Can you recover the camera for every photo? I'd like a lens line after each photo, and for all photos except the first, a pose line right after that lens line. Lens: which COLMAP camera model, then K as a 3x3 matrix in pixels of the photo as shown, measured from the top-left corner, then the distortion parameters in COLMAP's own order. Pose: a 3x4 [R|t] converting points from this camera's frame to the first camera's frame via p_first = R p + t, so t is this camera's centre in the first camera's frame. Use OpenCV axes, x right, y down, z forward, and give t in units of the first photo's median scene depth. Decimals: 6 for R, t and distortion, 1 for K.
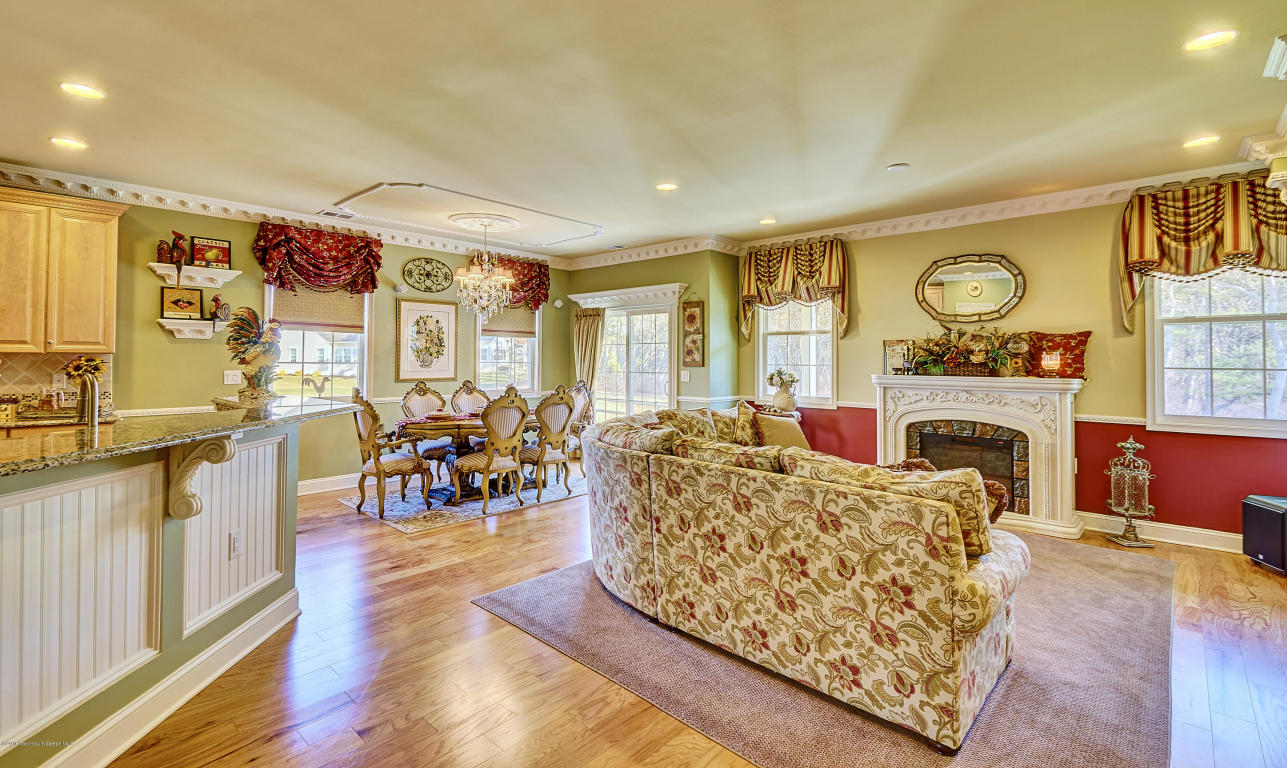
lens RADIAL K [[574.2, 0, 646.9], [0, 574.2, 349.0], [0, 0, 1]] dist [0.016617, -0.011080]
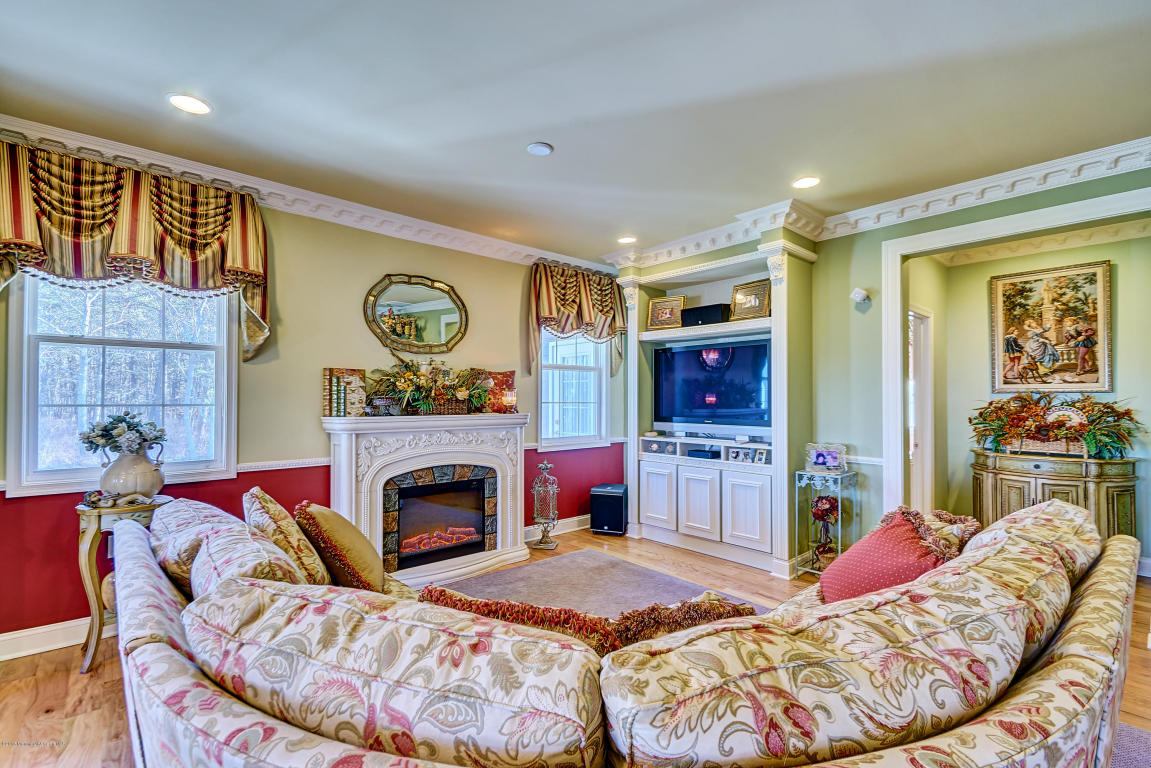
lens RADIAL K [[510.4, 0, 563.4], [0, 510.4, 392.7], [0, 0, 1]] dist [0.018630, -0.011908]
pose [[0.108437, 0.006027, 0.994085, -0.193538], [-0.023090, 0.999727, -0.003542, 0.011587], [-0.993835, -0.022569, 0.108547, 0.696249]]
